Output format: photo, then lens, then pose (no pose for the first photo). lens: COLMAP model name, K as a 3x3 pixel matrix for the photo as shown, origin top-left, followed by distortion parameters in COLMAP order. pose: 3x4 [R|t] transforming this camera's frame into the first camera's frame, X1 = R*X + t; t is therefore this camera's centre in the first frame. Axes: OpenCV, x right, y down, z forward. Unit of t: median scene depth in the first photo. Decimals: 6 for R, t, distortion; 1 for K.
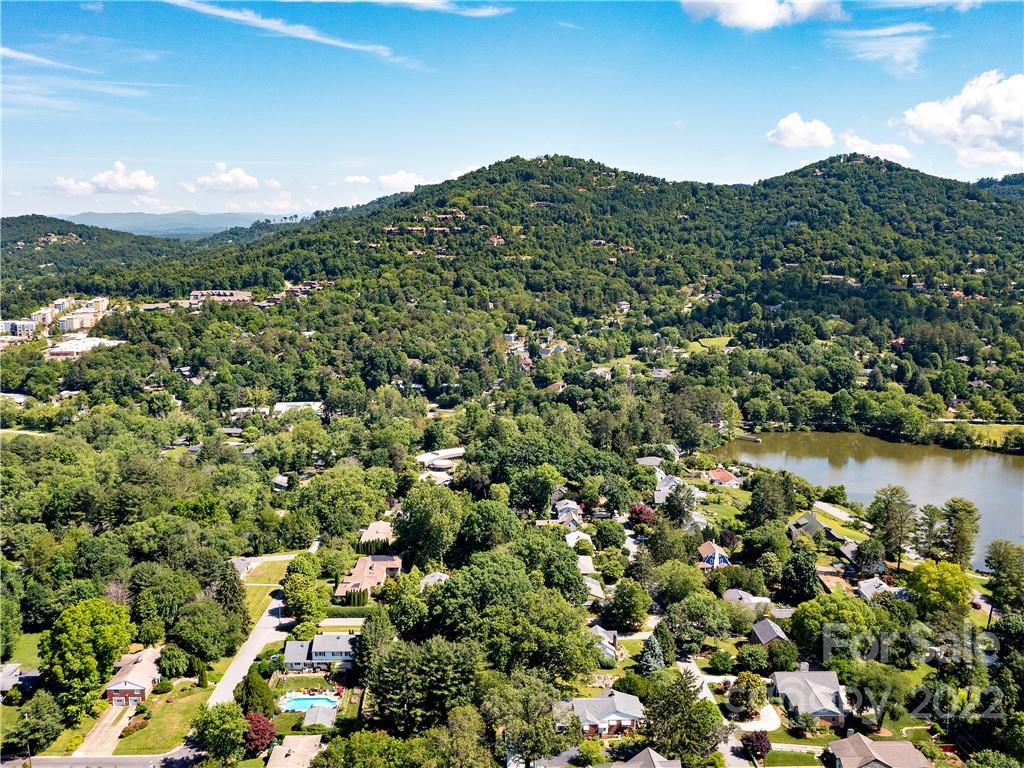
lens RADIAL K [[913.0, 0, 510.9], [0, 913.0, 384.9], [0, 0, 1]] dist [-0.003409, 0.001641]
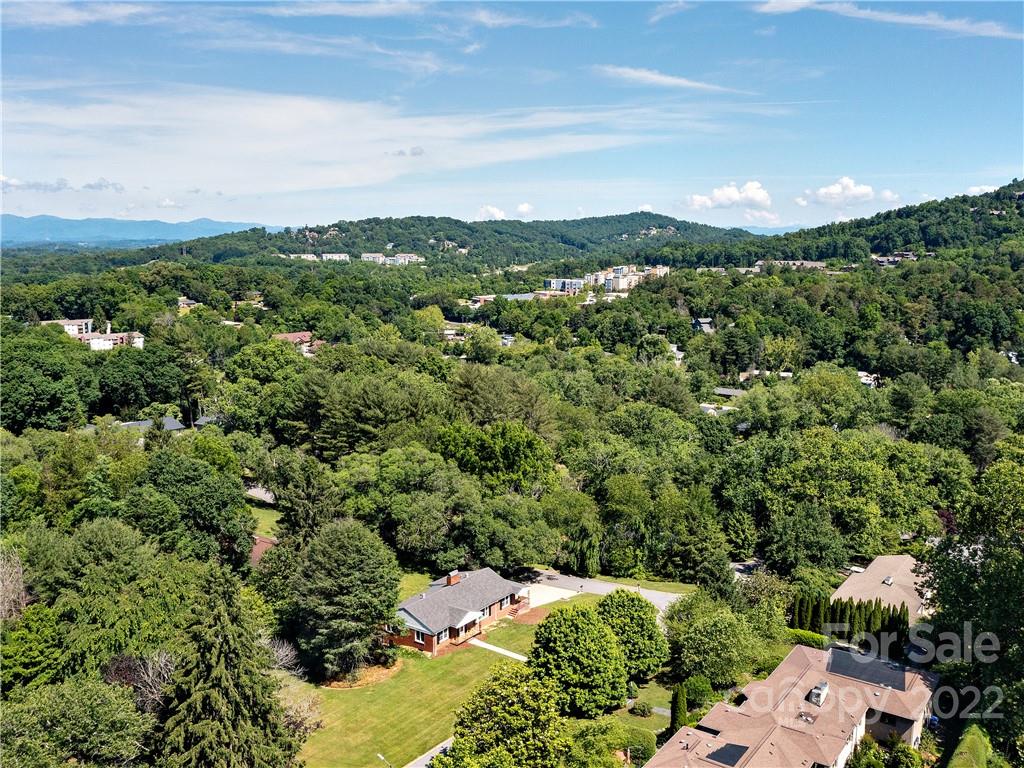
lens RADIAL K [[913.0, 0, 512.3], [0, 913.0, 388.3], [0, 0, 1]] dist [-0.003409, 0.001641]
pose [[0.804765, 0.093082, -0.586249, -0.026860], [-0.100257, 0.994754, 0.020317, 0.041738], [0.585065, 0.042425, 0.809876, 0.279414]]
